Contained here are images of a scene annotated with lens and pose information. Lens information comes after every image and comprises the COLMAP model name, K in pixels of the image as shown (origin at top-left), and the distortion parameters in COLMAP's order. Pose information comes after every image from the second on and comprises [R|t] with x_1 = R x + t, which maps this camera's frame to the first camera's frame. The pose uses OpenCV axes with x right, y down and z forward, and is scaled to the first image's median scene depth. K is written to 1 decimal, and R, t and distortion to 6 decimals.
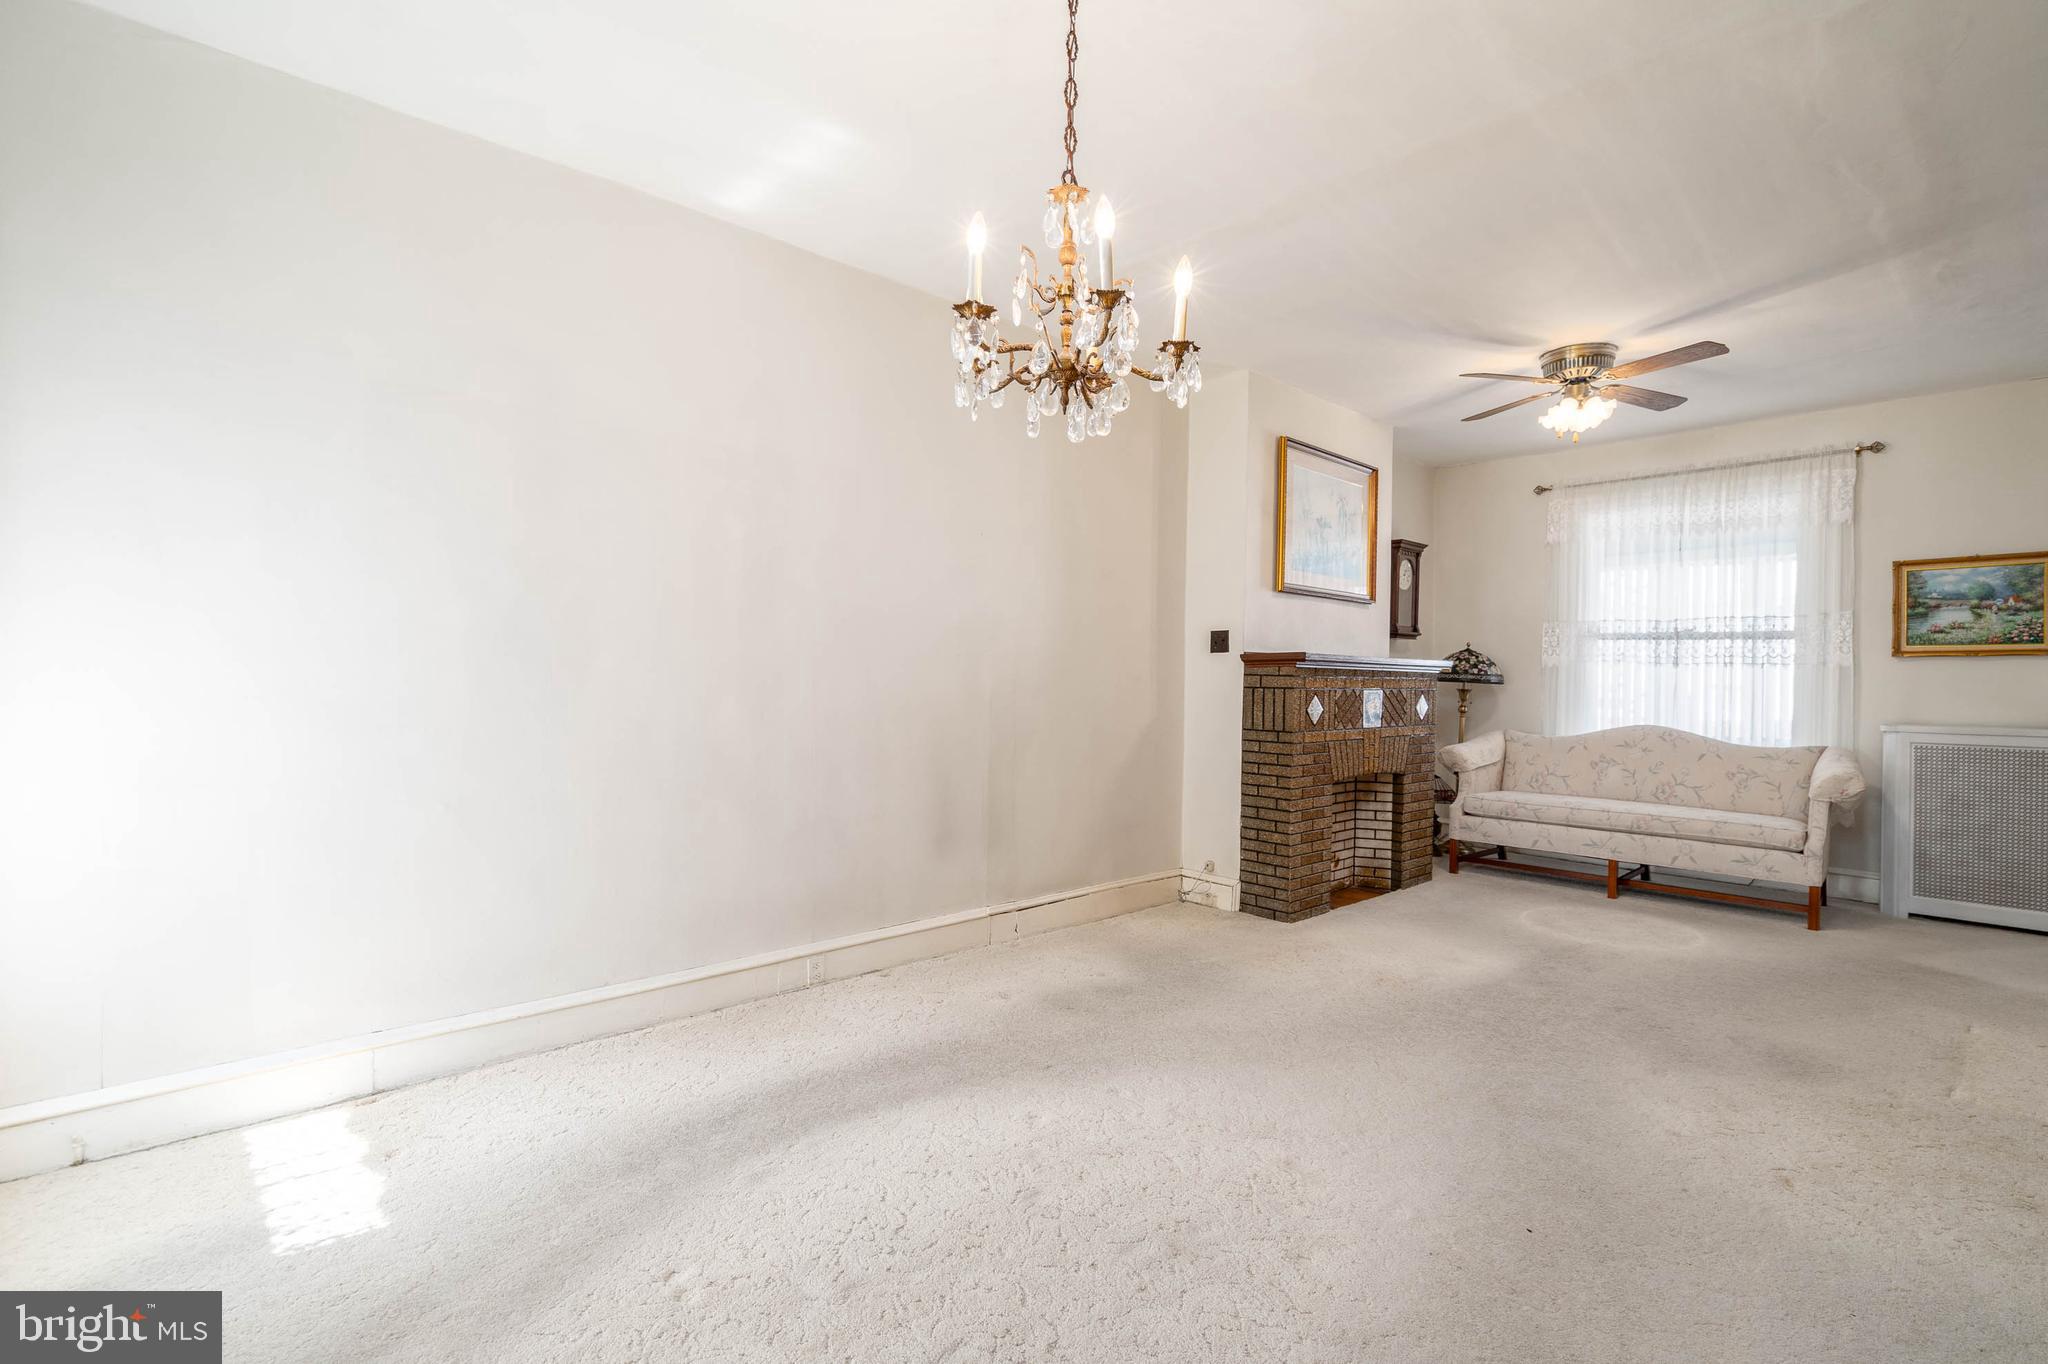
lens RADIAL K [[934.1, 0, 1038.0], [0, 934.1, 685.9], [0, 0, 1]] dist [-0.002666, 0.001289]
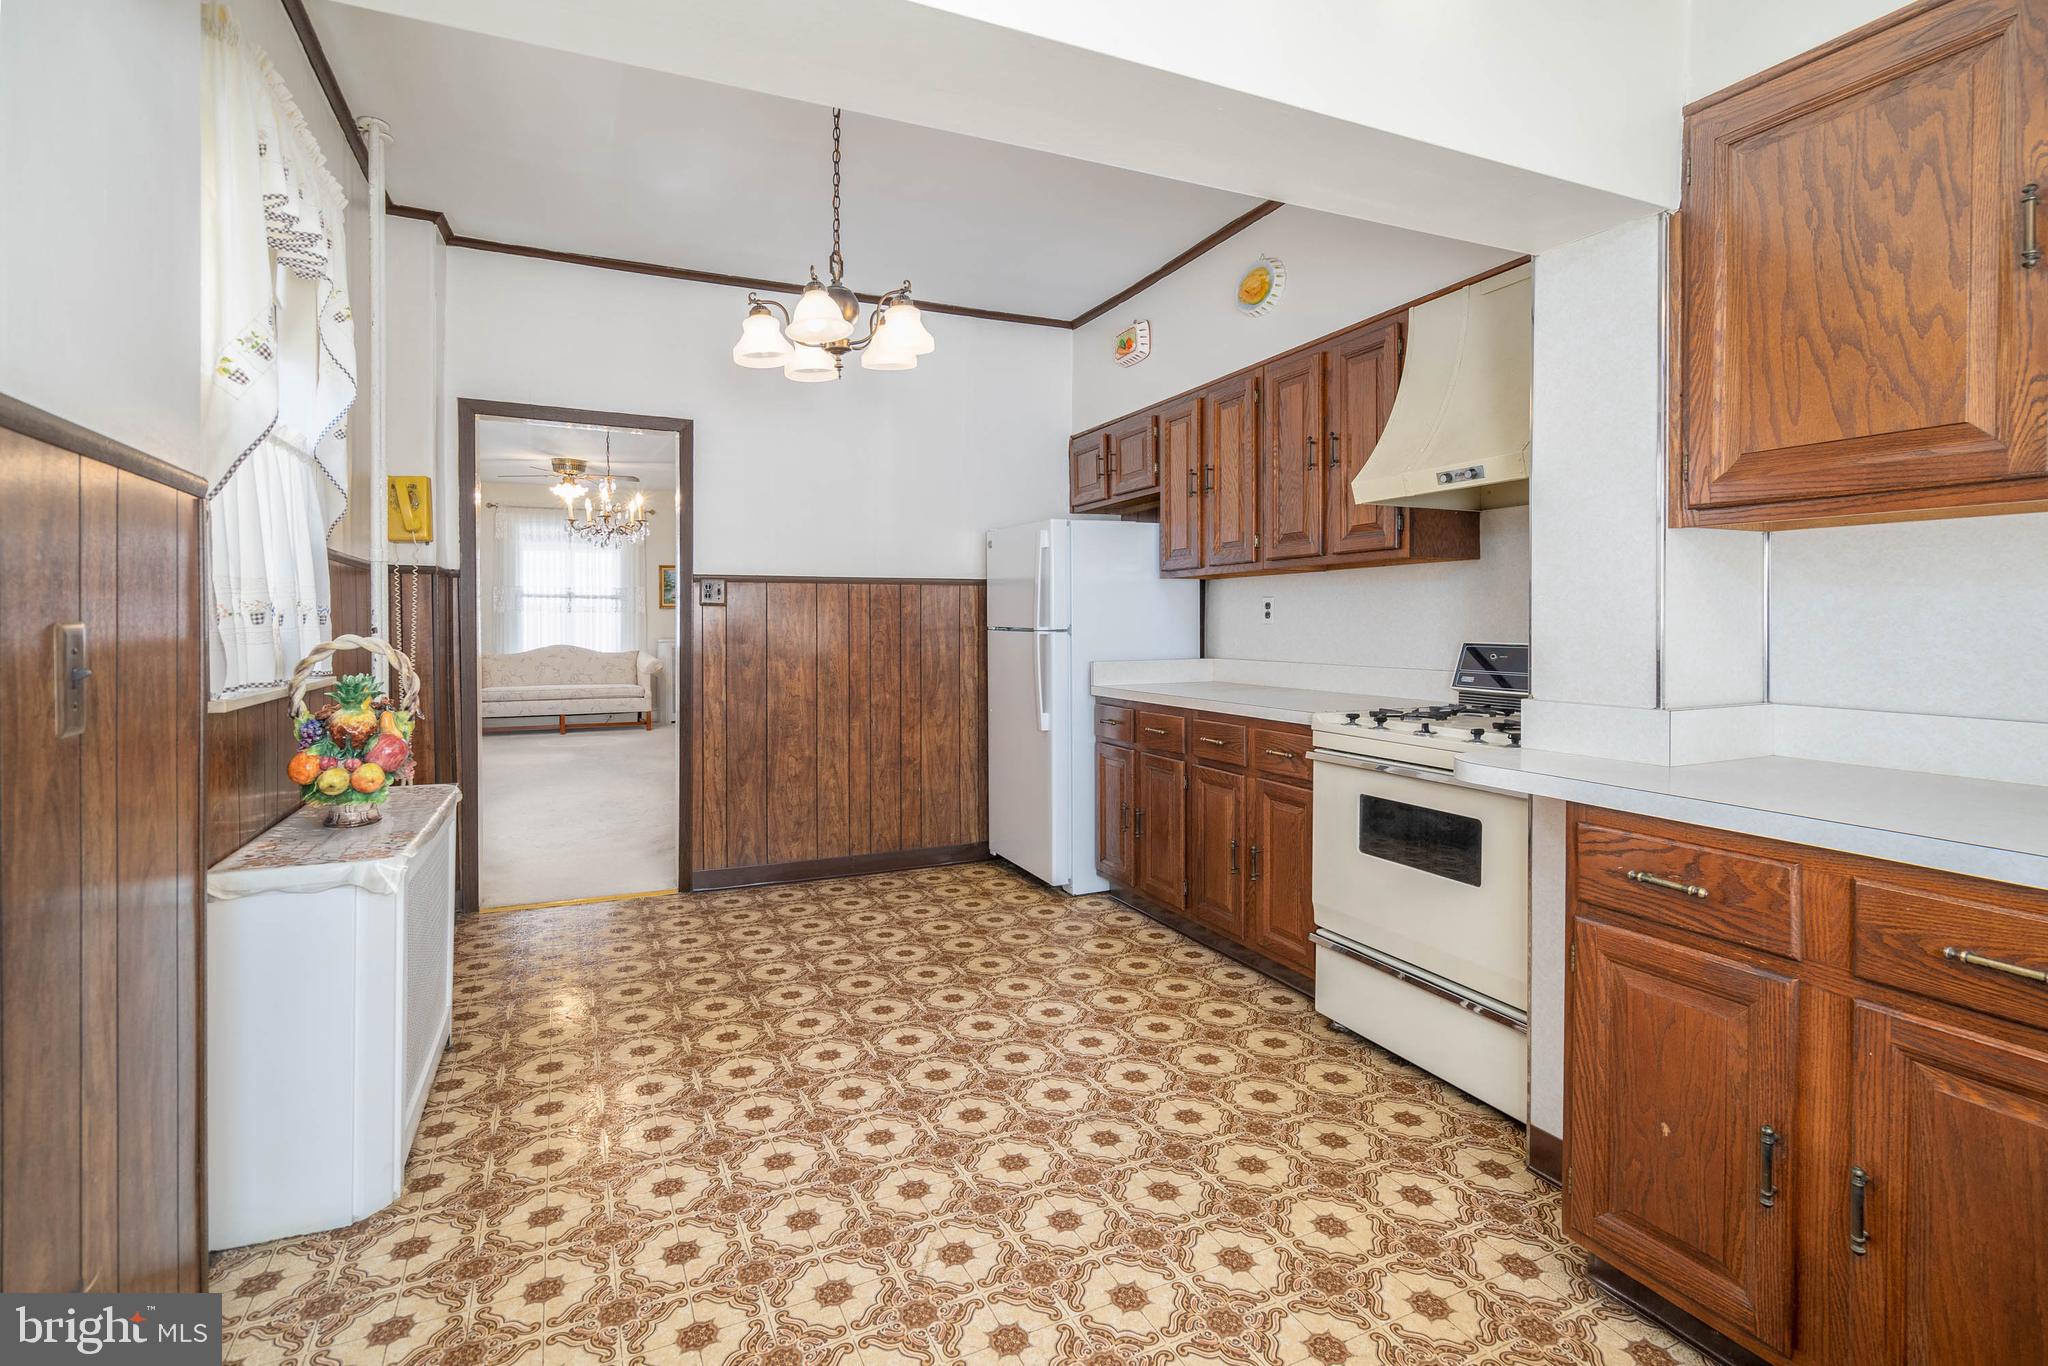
lens RADIAL K [[934.1, 0, 998.6], [0, 934.1, 638.8], [0, 0, 1]] dist [-0.002666, 0.001289]
pose [[0.328777, -0.028504, 0.943977, -0.974258], [0.012789, 0.999587, 0.025729, -0.007158], [-0.944321, 0.003613, 0.329006, -0.520055]]
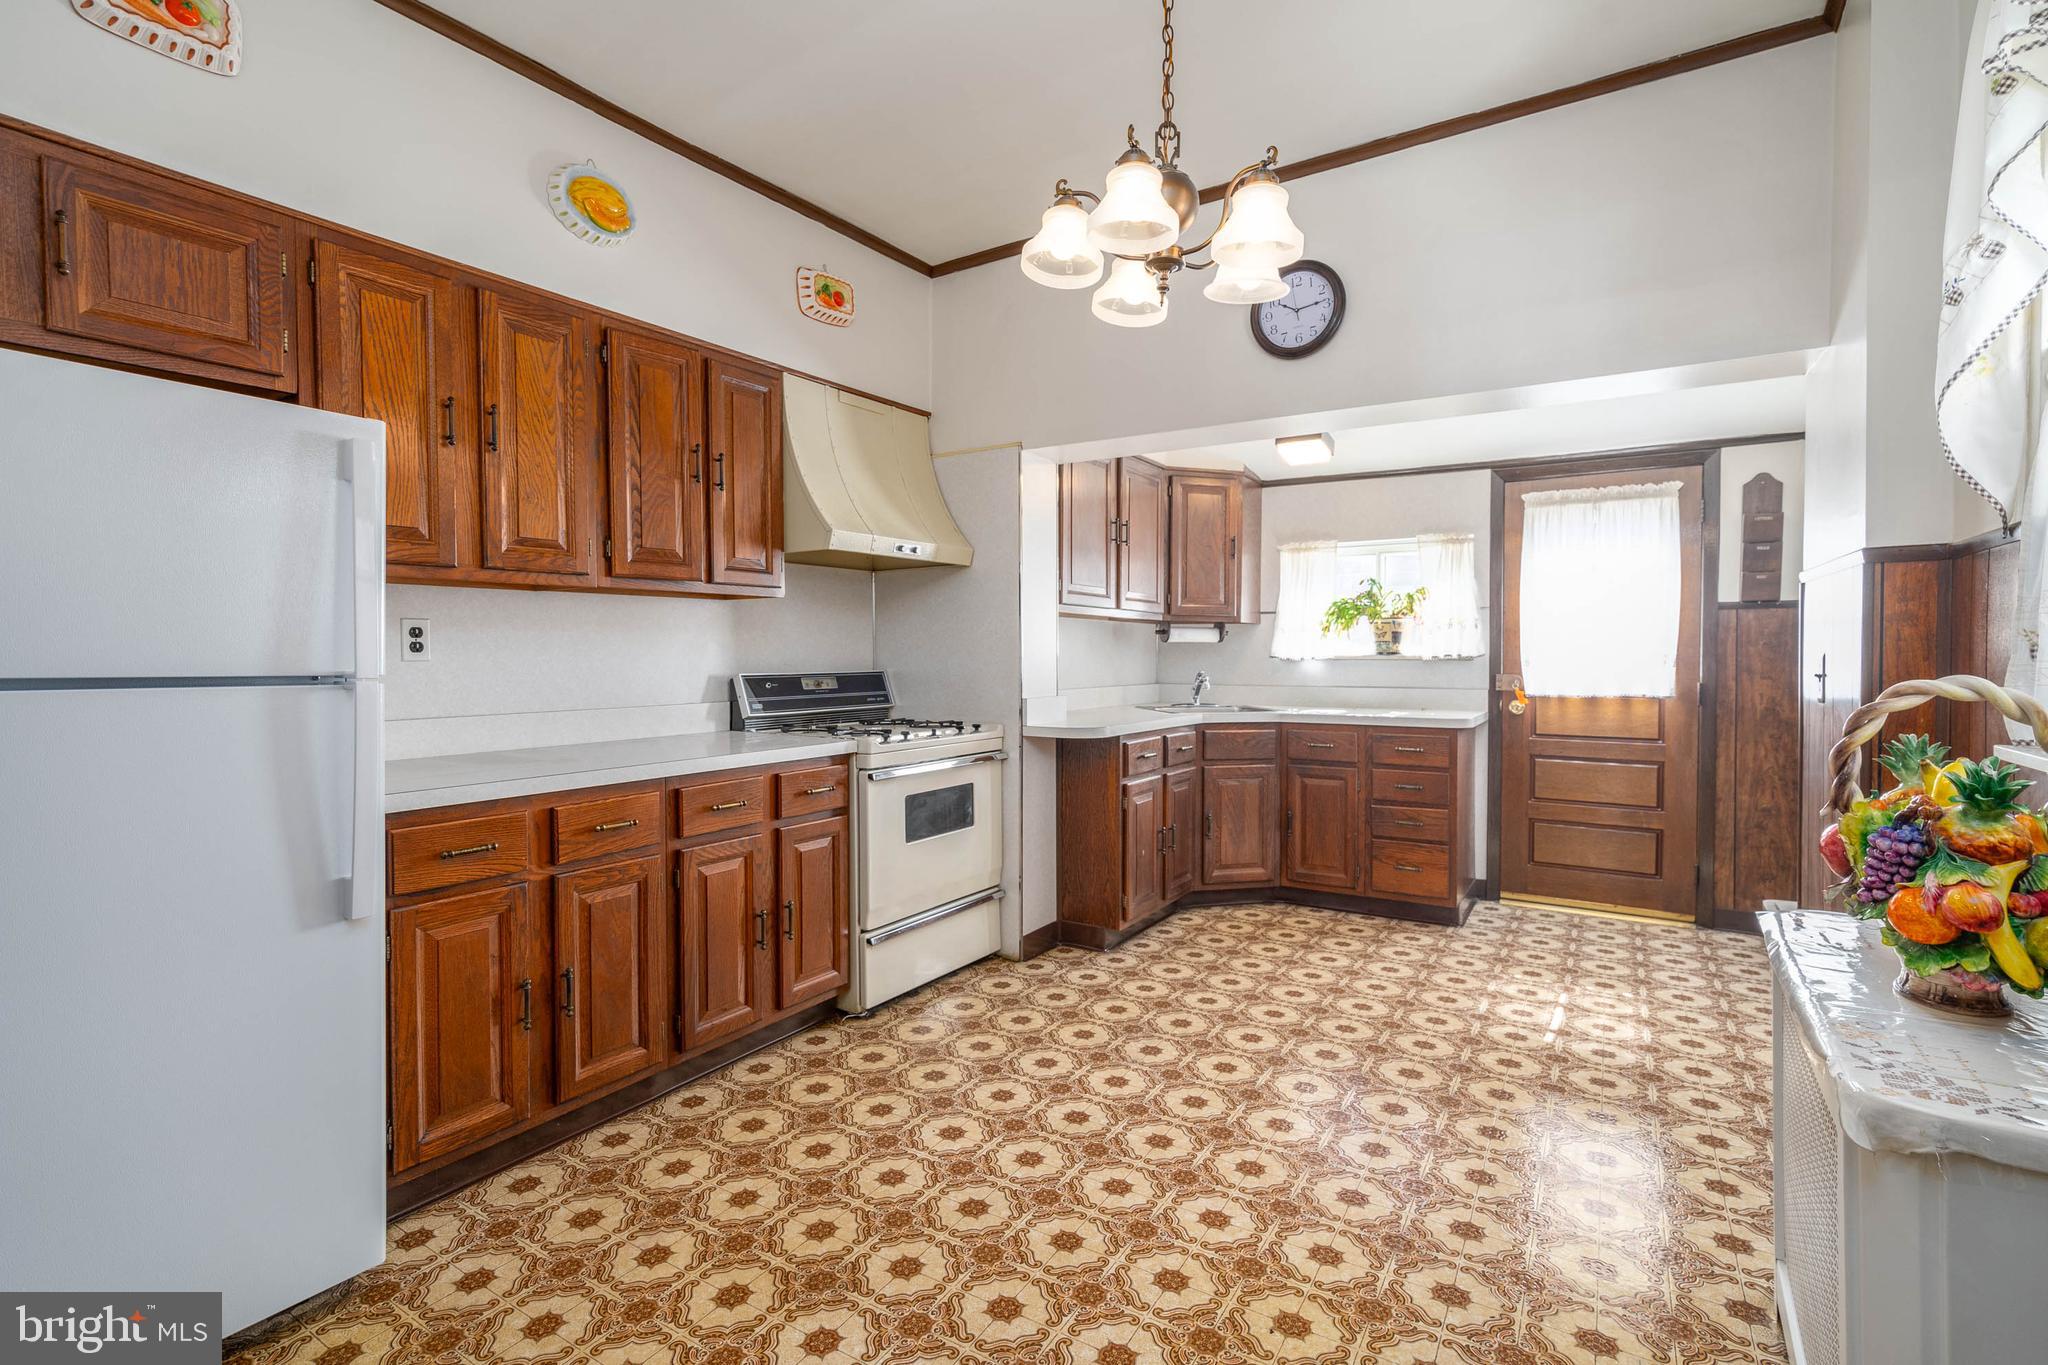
lens RADIAL K [[934.1, 0, 1050.5], [0, 934.1, 677.6], [0, 0, 1]] dist [-0.002666, 0.001289]
pose [[-0.968122, -0.002271, -0.250470, -0.320984], [-0.010733, 0.999417, 0.032425, -0.007407], [0.250251, 0.034080, -0.967581, 0.134912]]
